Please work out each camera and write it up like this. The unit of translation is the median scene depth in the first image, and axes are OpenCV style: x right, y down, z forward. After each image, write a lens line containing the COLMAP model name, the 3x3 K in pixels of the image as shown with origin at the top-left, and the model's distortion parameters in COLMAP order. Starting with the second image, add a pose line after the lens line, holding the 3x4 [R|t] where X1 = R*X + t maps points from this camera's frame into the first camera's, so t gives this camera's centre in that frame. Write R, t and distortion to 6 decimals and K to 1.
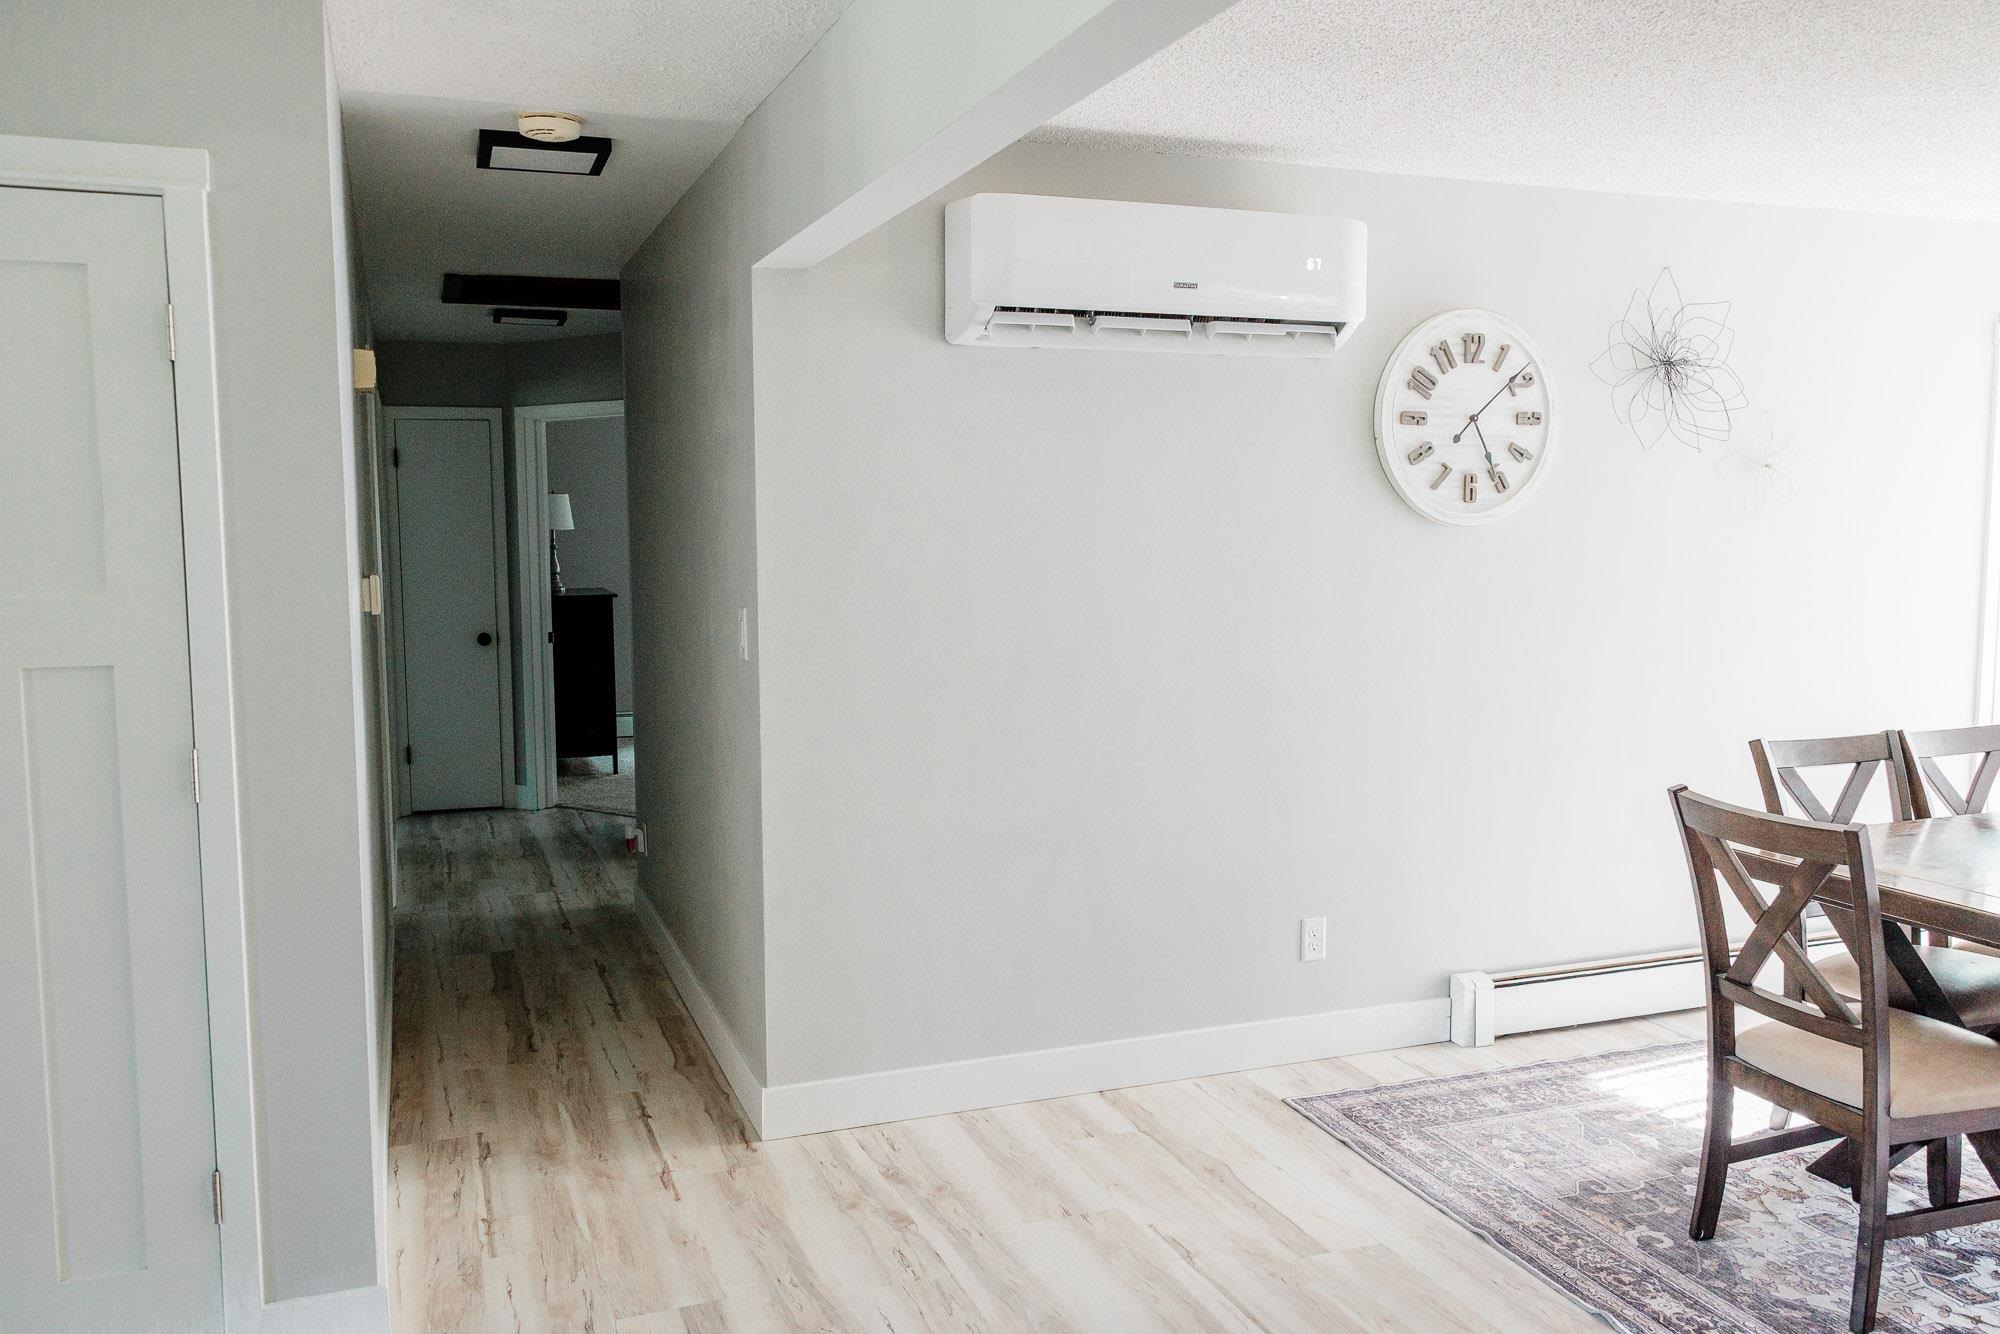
lens RADIAL K [[1563.6, 0, 998.1], [0, 1563.6, 669.8], [0, 0, 1]] dist [0.004688, 0.004947]
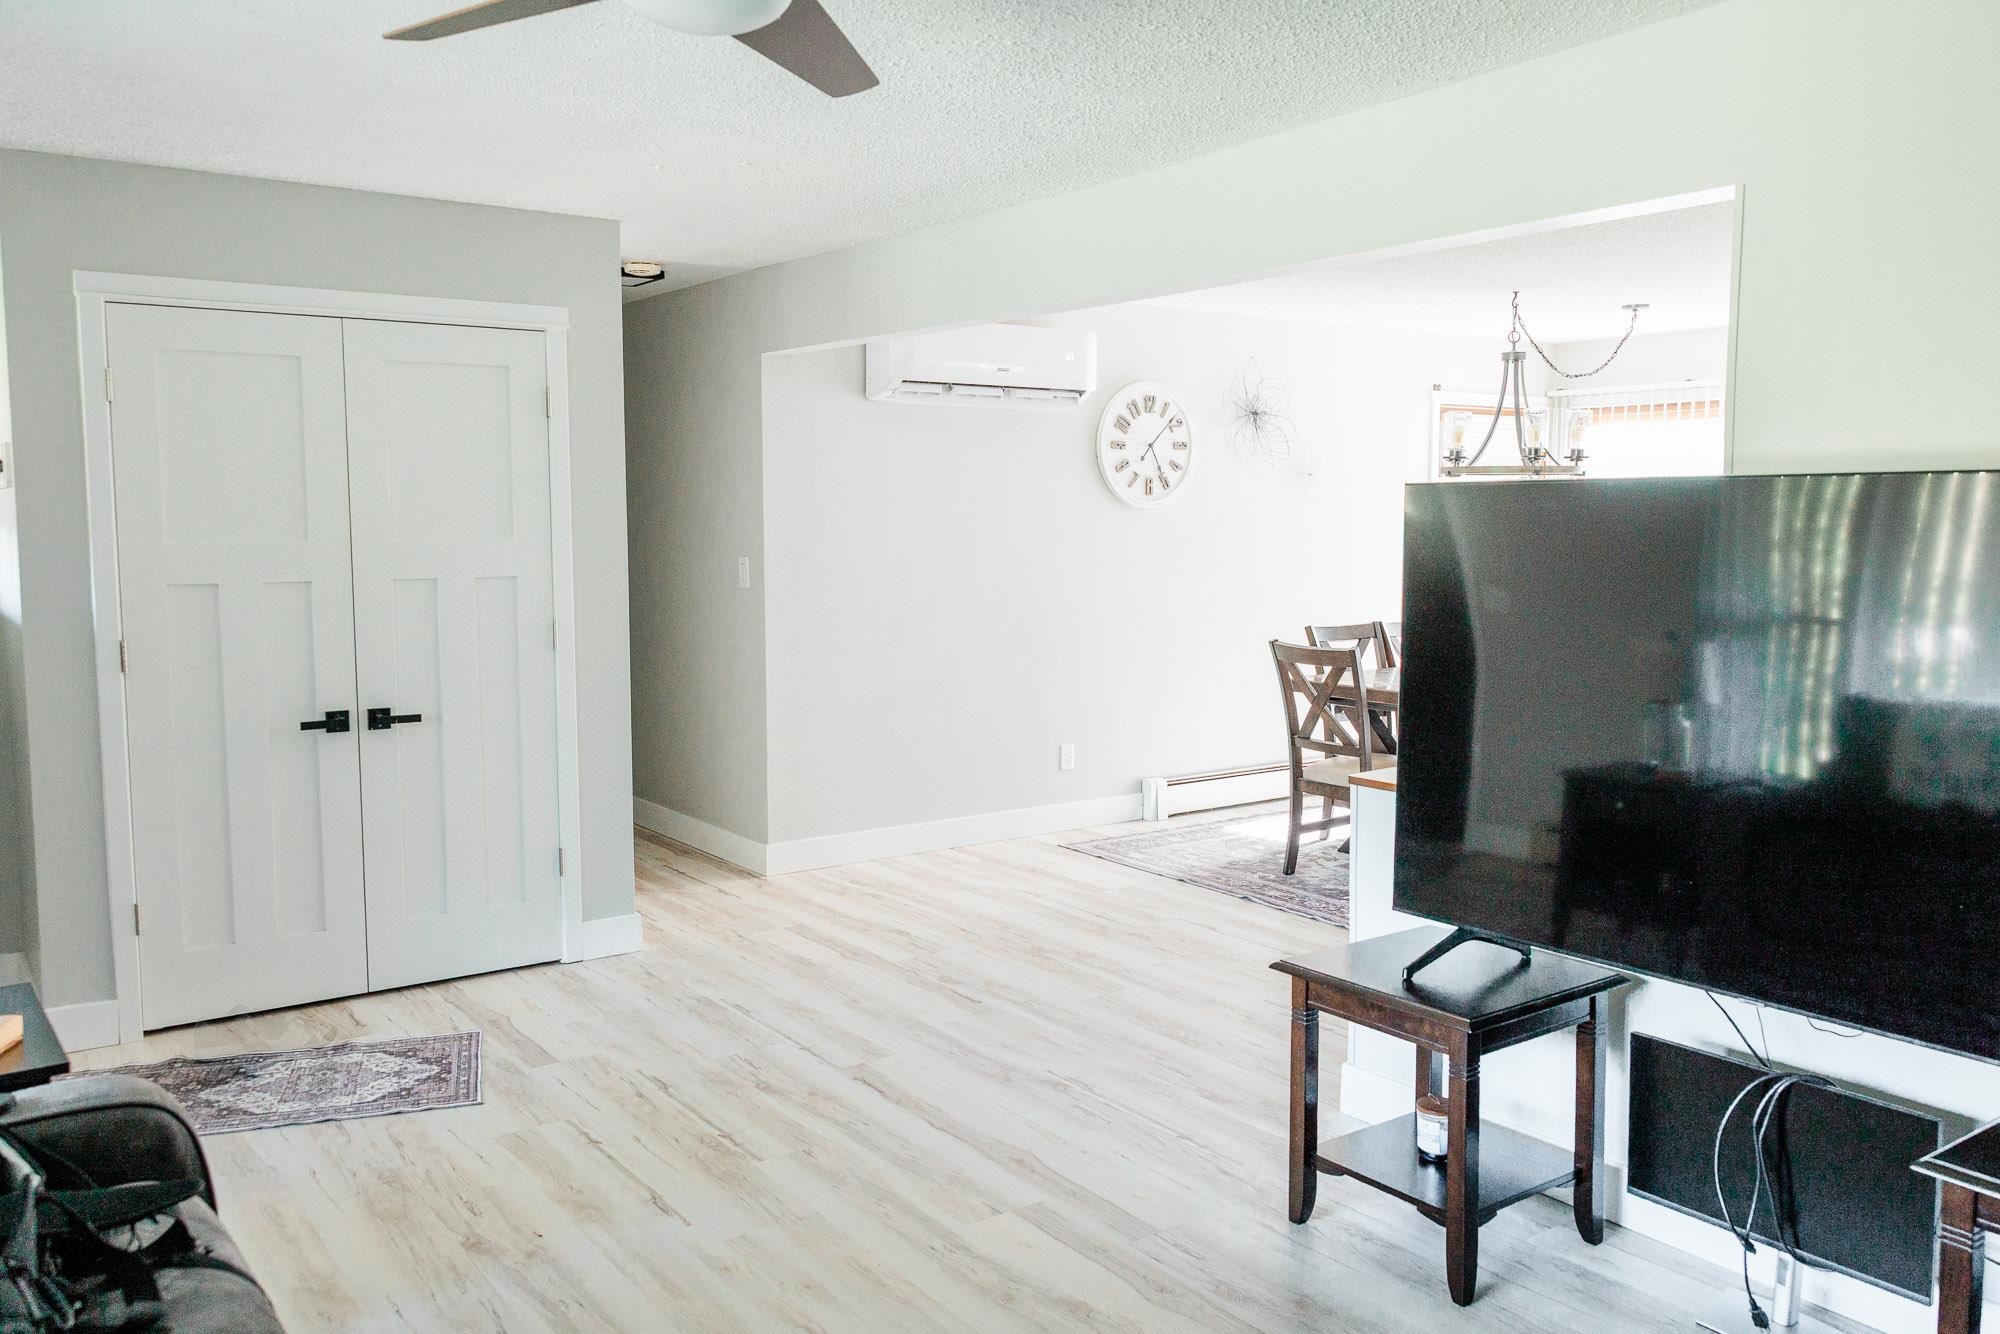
lens RADIAL K [[1563.6, 0, 991.5], [0, 1563.6, 662.4], [0, 0, 1]] dist [0.004688, 0.004947]
pose [[0.967202, -0.021849, 0.253067, -0.315900], [0.022102, 0.999754, 0.001842, 0.071350], [-0.253045, 0.003811, 0.967447, -0.631219]]
